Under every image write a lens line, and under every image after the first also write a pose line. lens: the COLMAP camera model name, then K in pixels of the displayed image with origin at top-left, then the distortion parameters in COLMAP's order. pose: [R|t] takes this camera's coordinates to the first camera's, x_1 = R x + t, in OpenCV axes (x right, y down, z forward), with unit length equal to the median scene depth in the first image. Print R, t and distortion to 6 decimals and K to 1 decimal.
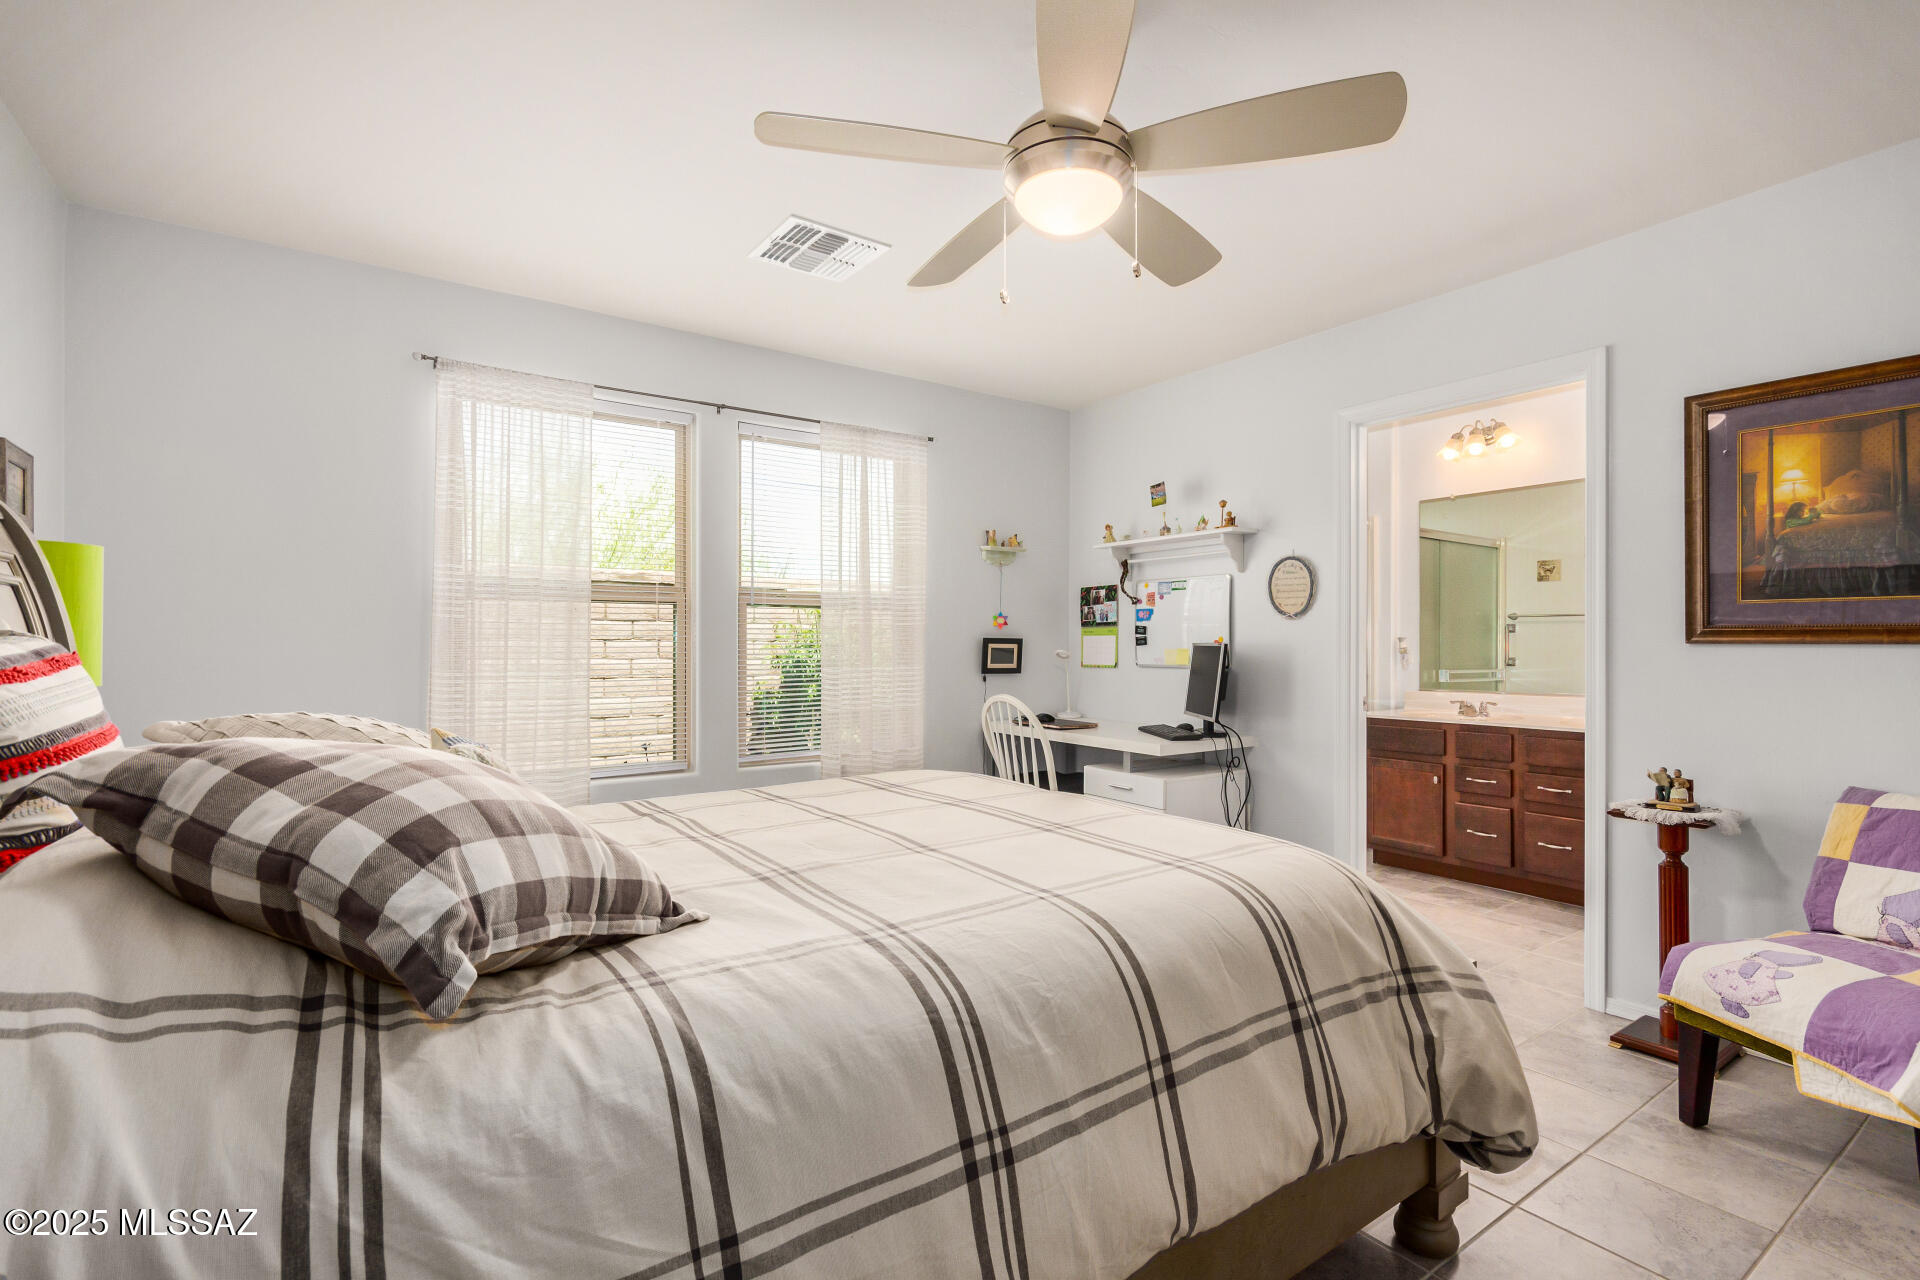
lens RADIAL K [[898.4, 0, 962.1], [0, 898.4, 647.9], [0, 0, 1]] dist [0.002220, 0.001442]
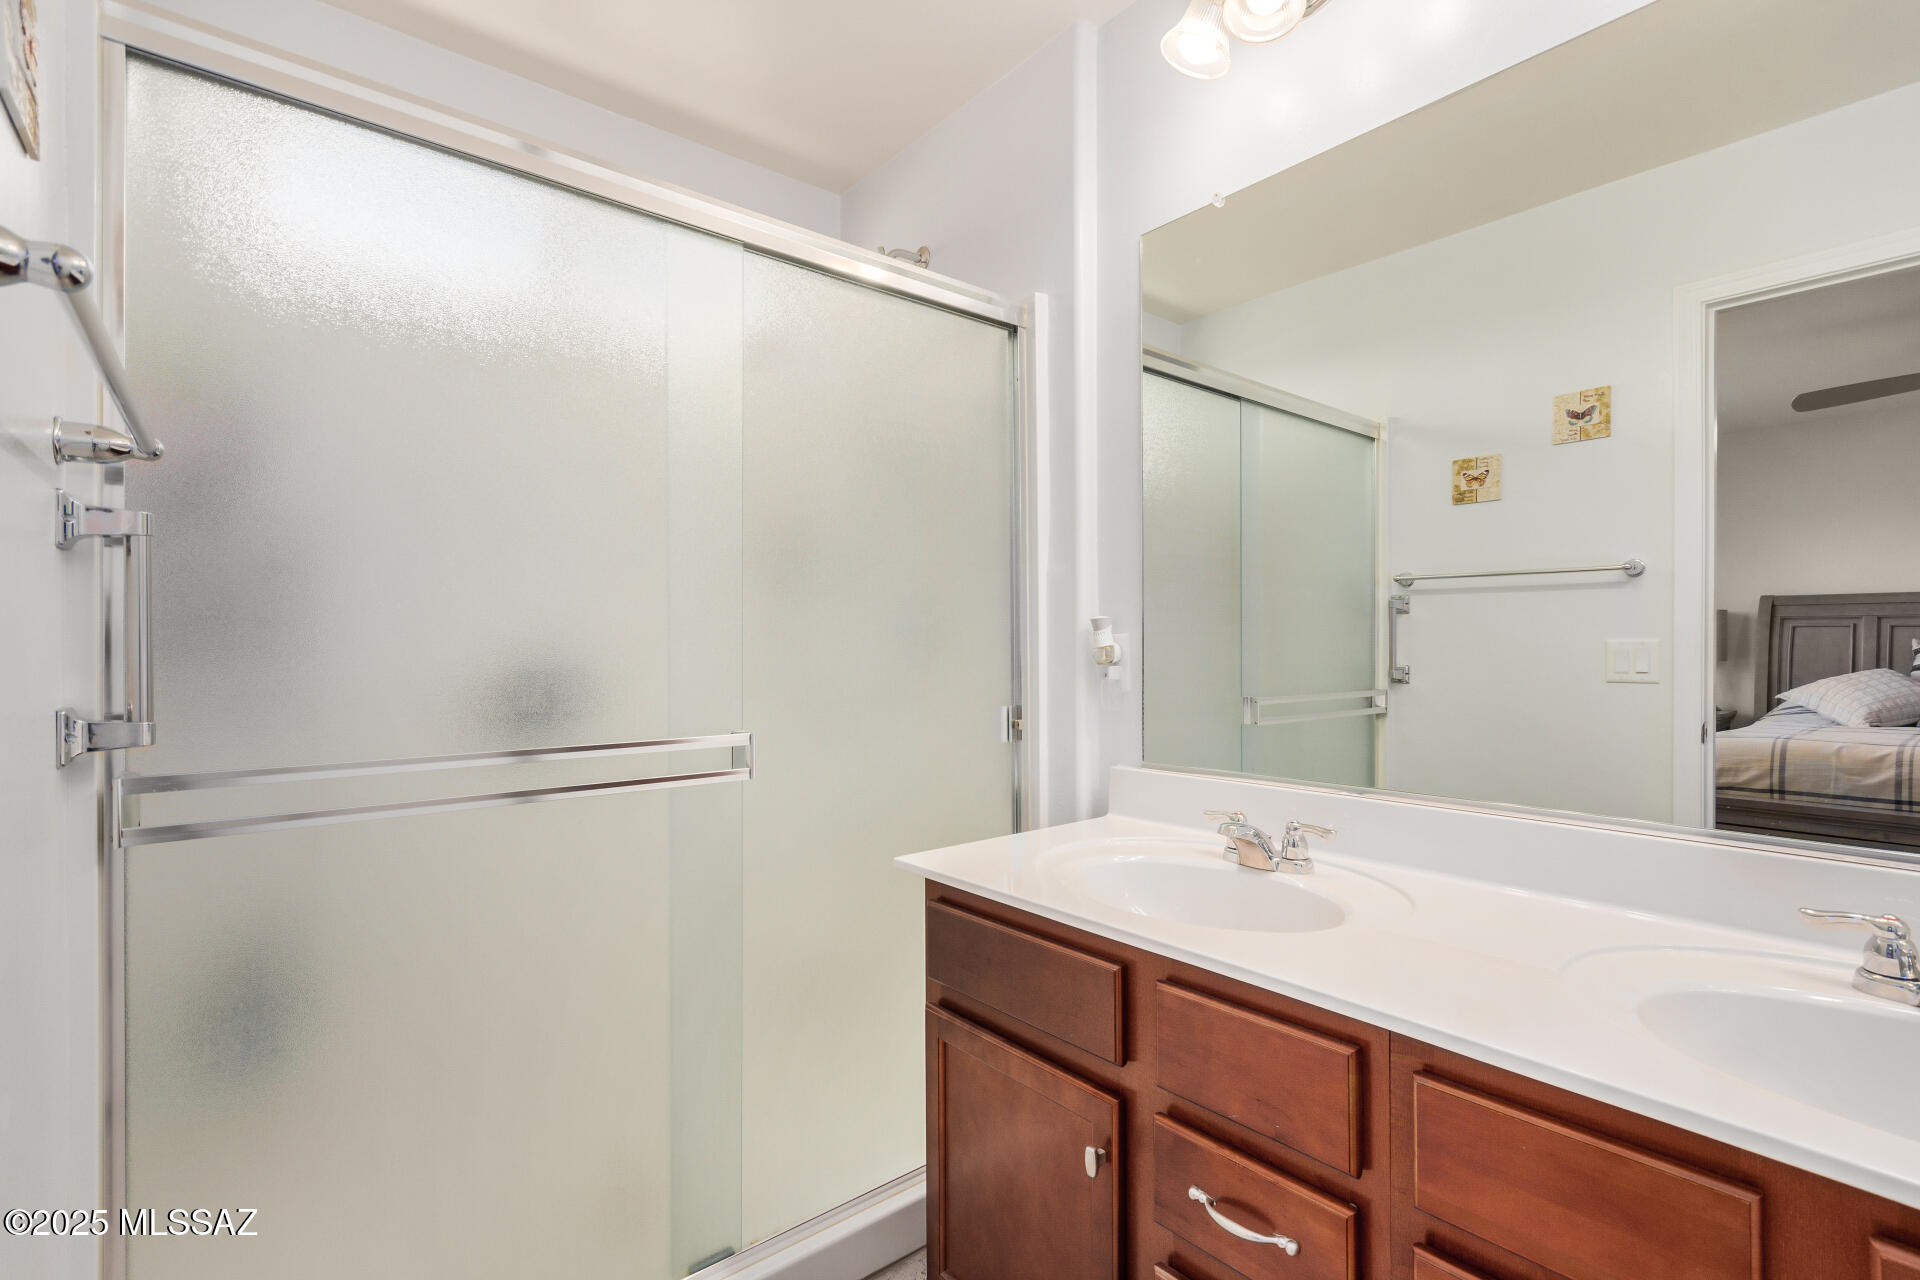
lens RADIAL K [[898.4, 0, 963.4], [0, 898.4, 640.9], [0, 0, 1]] dist [0.002220, 0.001442]
pose [[0.997021, -0.001480, 0.077119, 0.352698], [0.001564, 0.999998, -0.001023, -0.002902], [-0.077118, 0.001141, 0.997021, 0.558294]]
